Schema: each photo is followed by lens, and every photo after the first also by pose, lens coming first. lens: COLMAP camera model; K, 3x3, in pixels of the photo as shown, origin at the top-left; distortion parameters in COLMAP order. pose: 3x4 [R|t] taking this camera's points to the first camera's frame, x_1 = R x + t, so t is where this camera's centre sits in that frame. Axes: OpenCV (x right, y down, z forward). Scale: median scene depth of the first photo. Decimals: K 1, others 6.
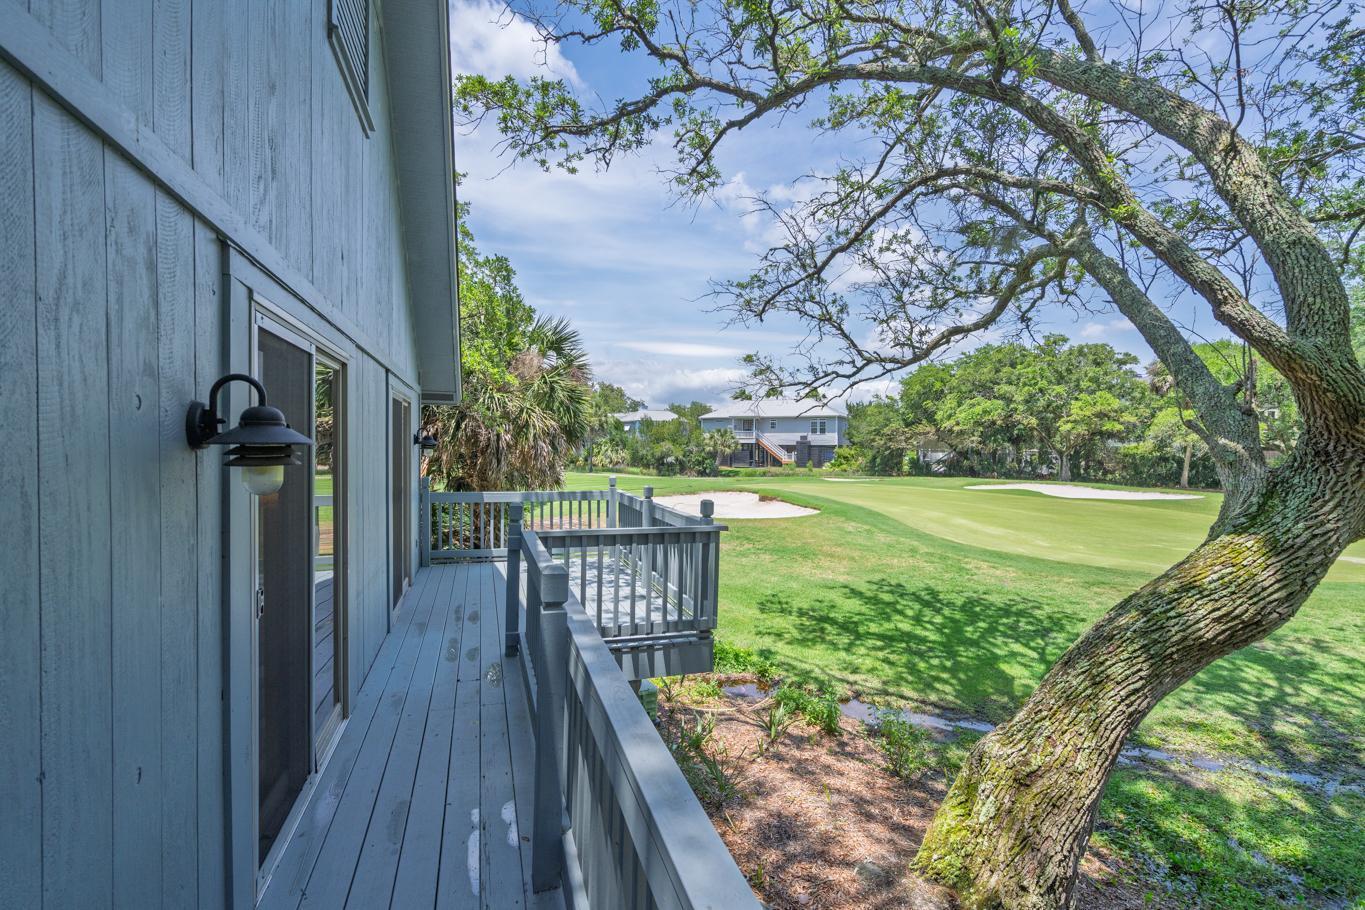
lens RADIAL K [[634.1, 0, 681.2], [0, 634.1, 456.3], [0, 0, 1]] dist [-0.005738, 0.001020]
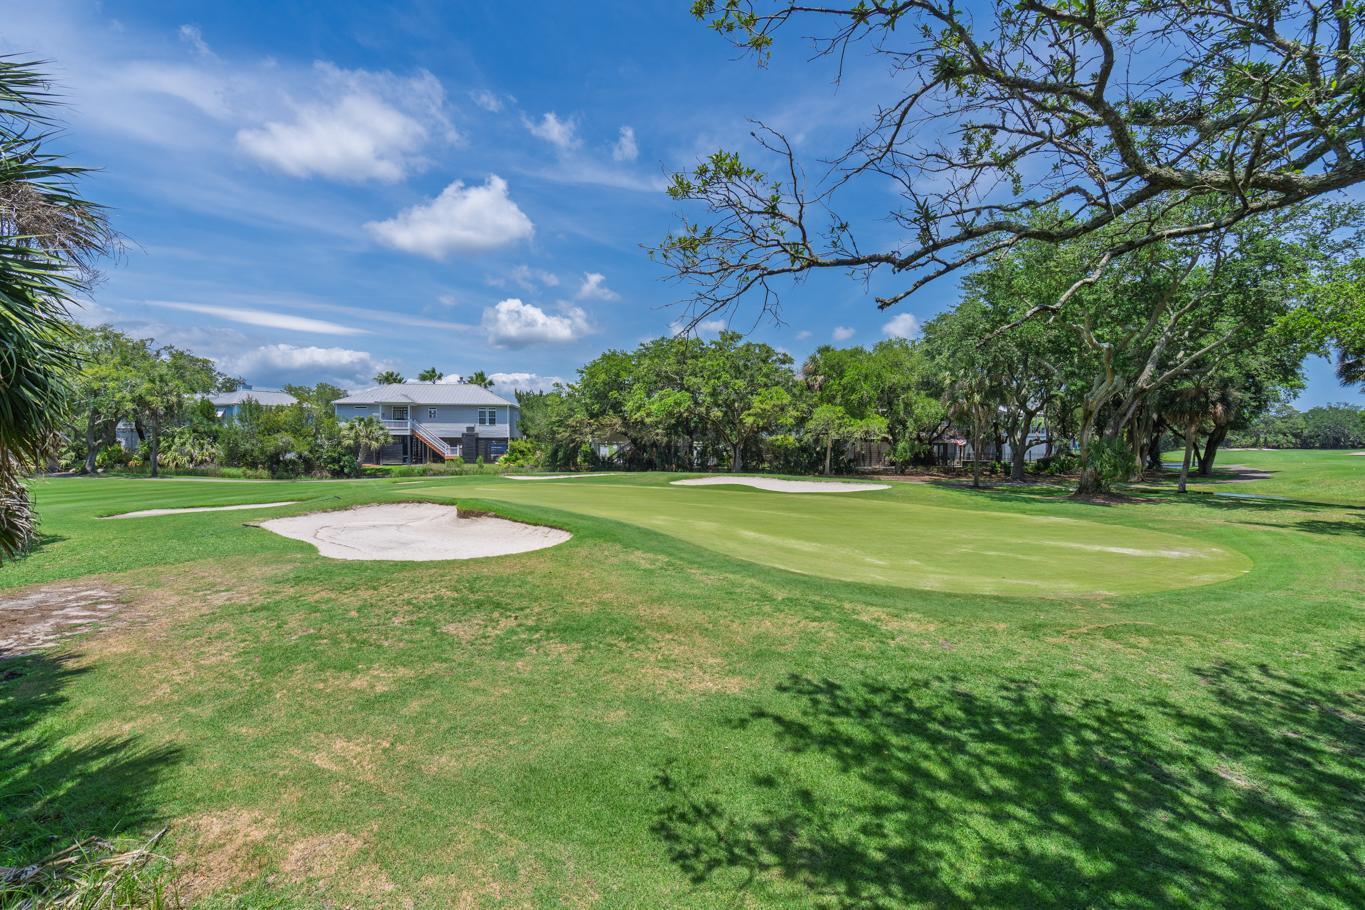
lens RADIAL K [[634.1, 0, 686.7], [0, 634.1, 450.4], [0, 0, 1]] dist [-0.005738, 0.001020]
pose [[0.851306, -0.008576, 0.524600, -0.013706], [0.007752, 0.999963, 0.003768, -0.001624], [-0.524613, 0.000859, 0.851340, 0.144959]]
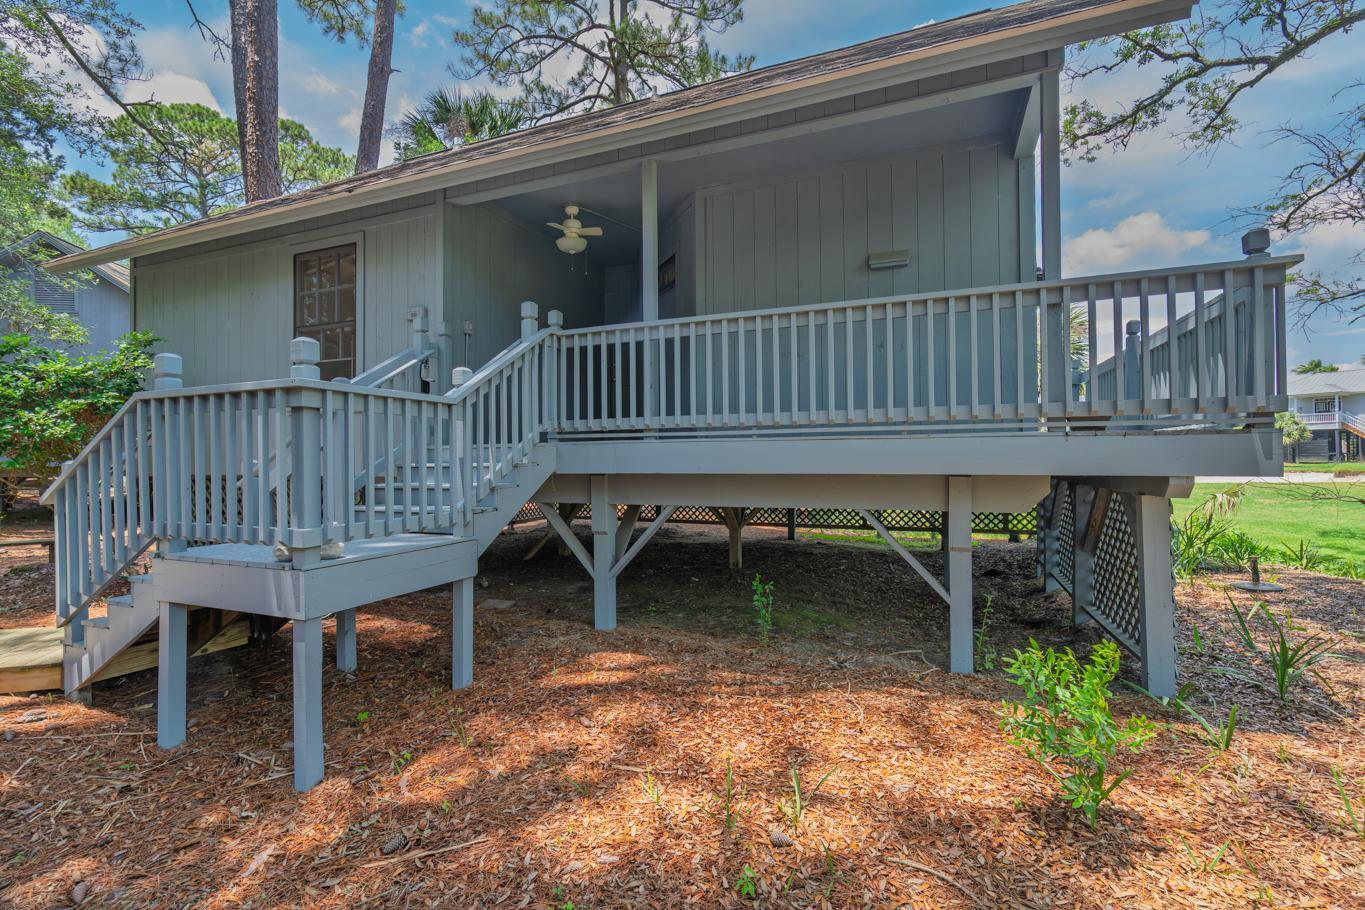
lens RADIAL K [[609.5, 0, 678.7], [0, 609.5, 451.4], [0, 0, 1]] dist [-0.000563, 0.000345]
pose [[0.755212, -0.025816, -0.654972, 0.000115], [0.012874, 0.999616, -0.024555, 0.016979], [0.655354, 0.010112, 0.755254, -0.048052]]
